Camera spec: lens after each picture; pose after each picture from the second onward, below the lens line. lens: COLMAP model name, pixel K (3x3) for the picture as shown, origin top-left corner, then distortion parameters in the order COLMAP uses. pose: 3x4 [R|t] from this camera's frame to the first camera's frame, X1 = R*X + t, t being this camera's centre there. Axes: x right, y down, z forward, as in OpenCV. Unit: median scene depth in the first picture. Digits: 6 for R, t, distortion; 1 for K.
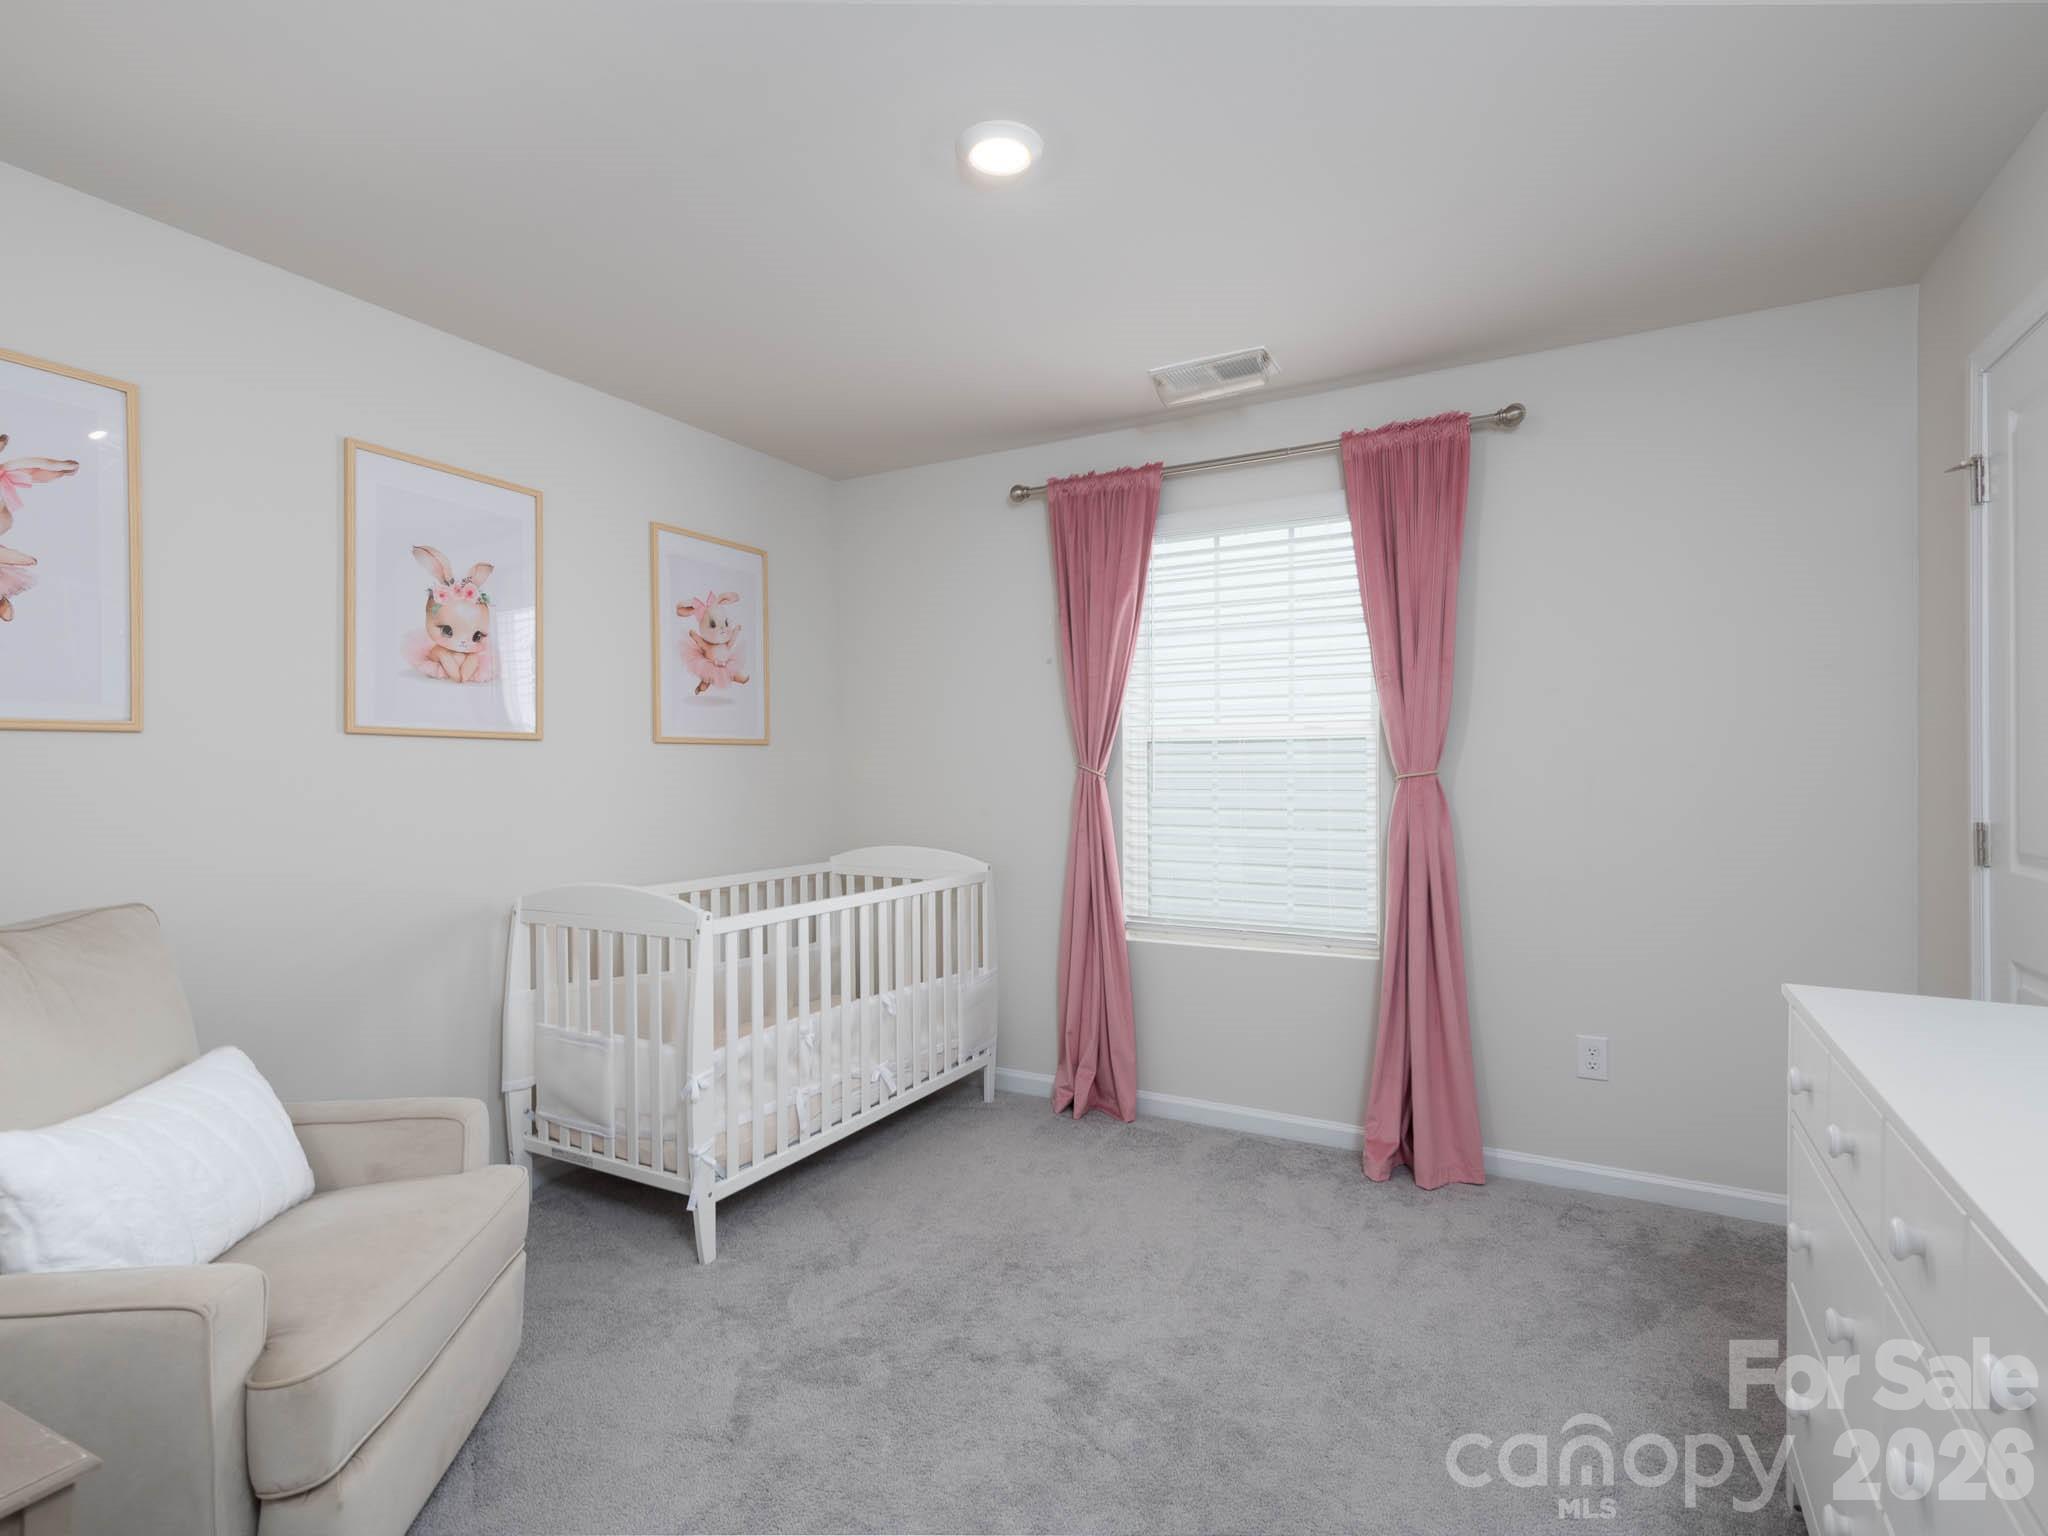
lens RADIAL K [[1035.8, 0, 1017.7], [0, 1035.8, 766.7], [0, 0, 1]] dist [0.000073, 0.000191]
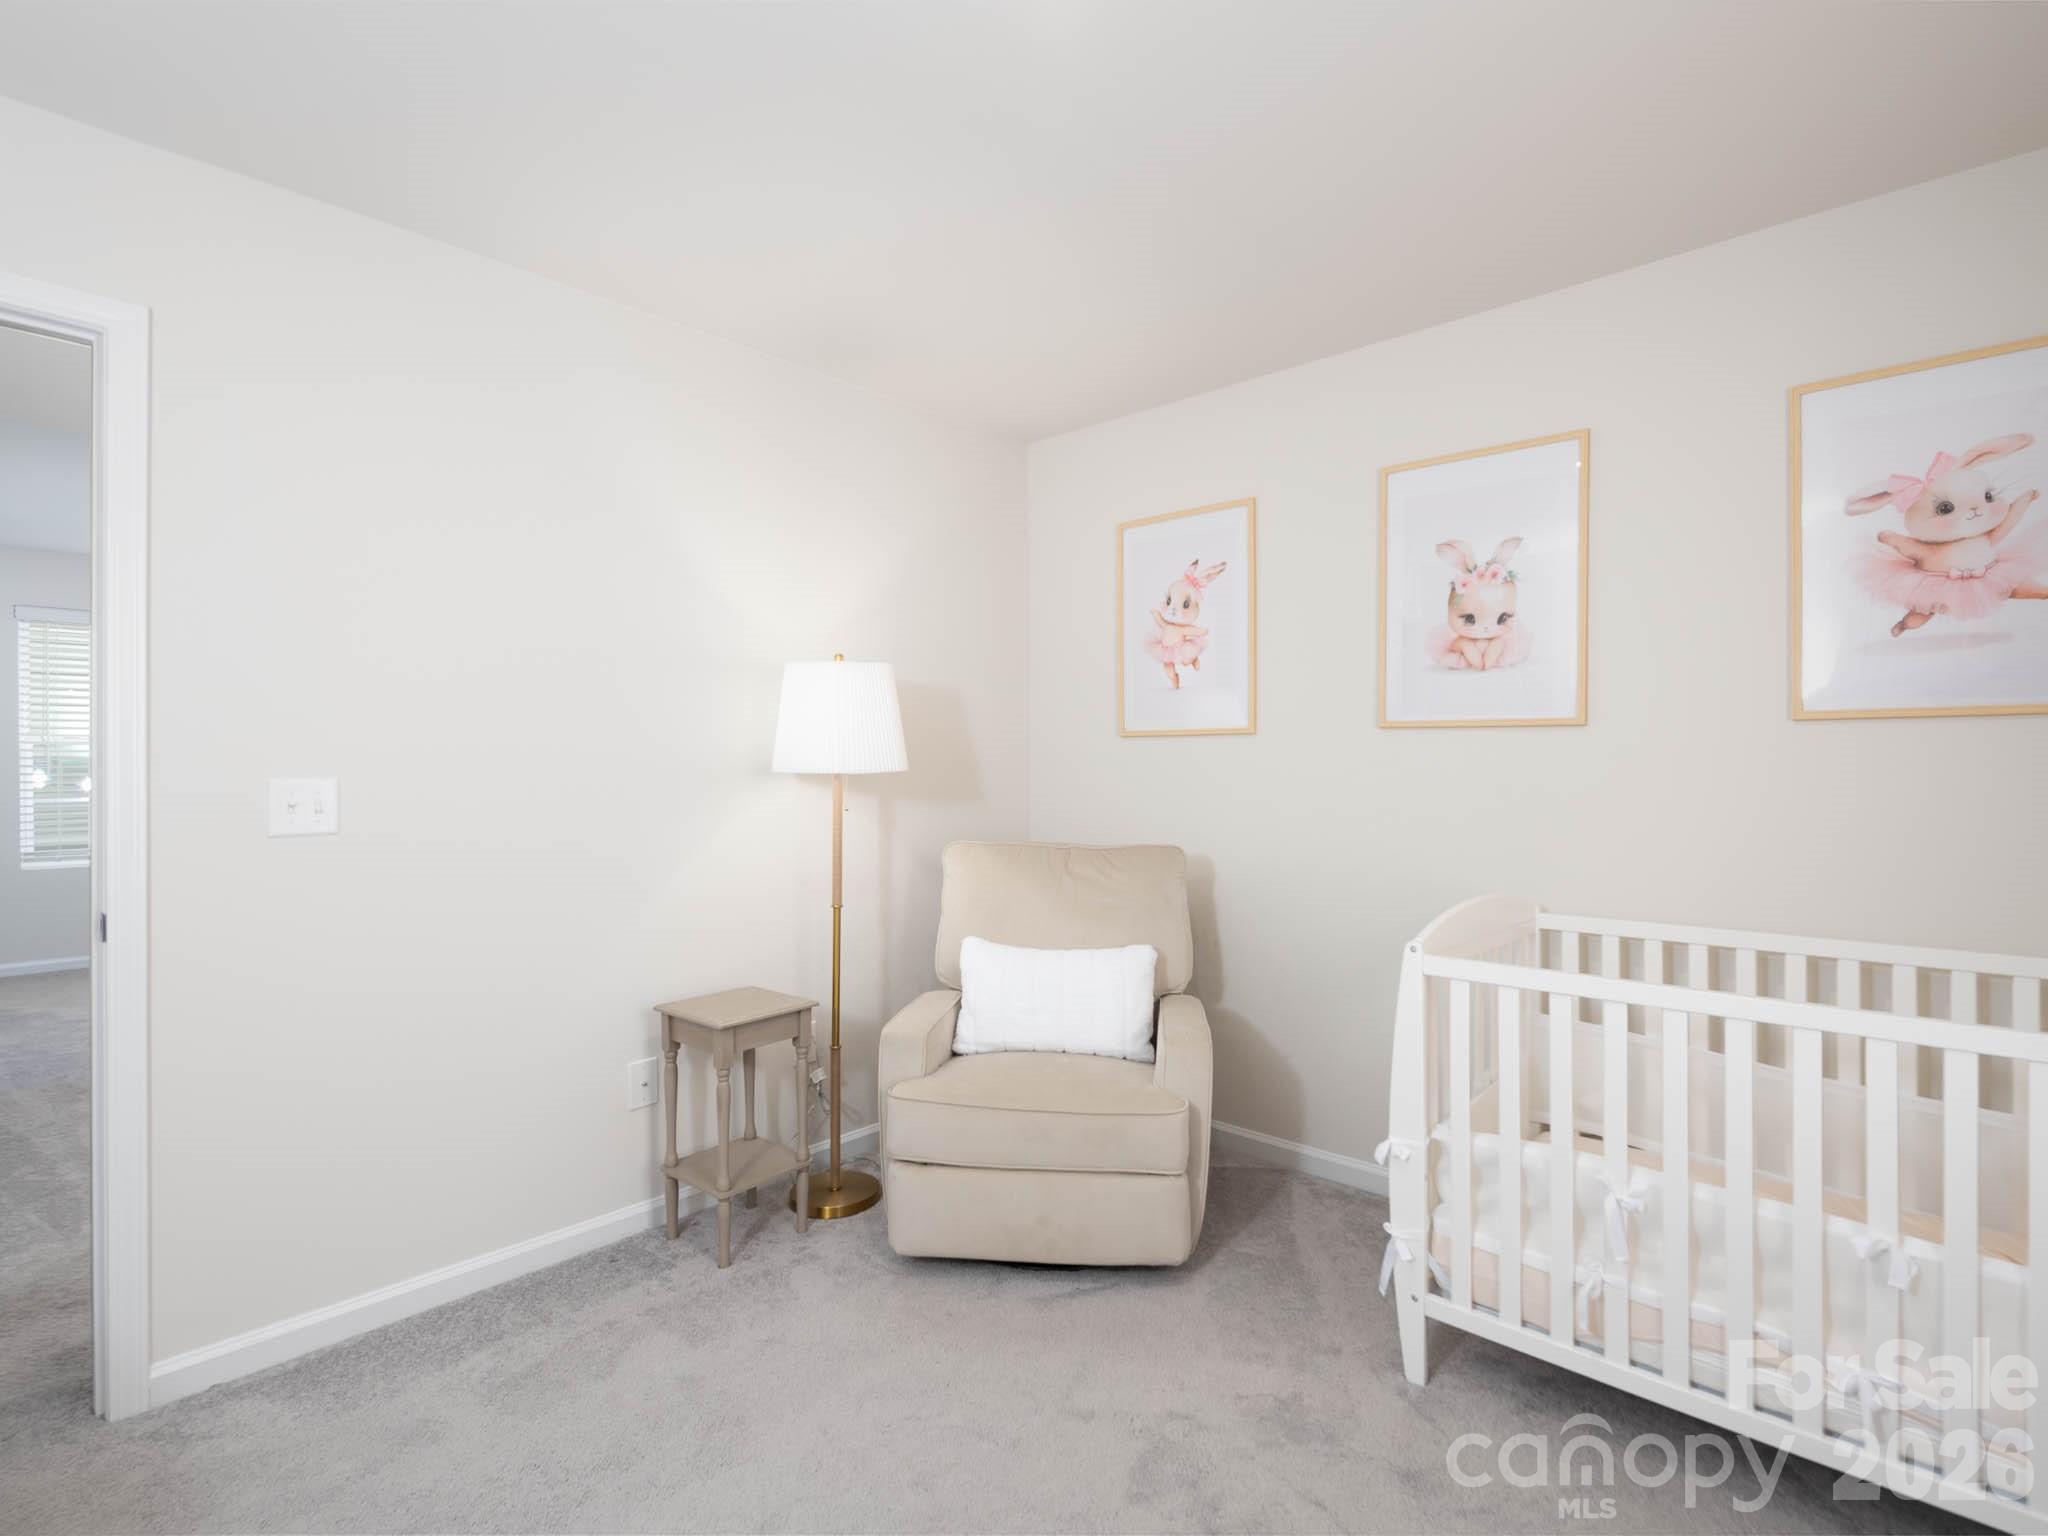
lens RADIAL K [[975.4, 0, 1026.8], [0, 975.4, 757.6], [0, 0, 1]] dist [0.000137, 0.000216]
pose [[-0.235566, -0.001353, -0.971857, 0.443232], [0.001895, 0.999996, -0.001852, 0.001027], [0.971856, -0.002278, -0.235563, 0.798803]]
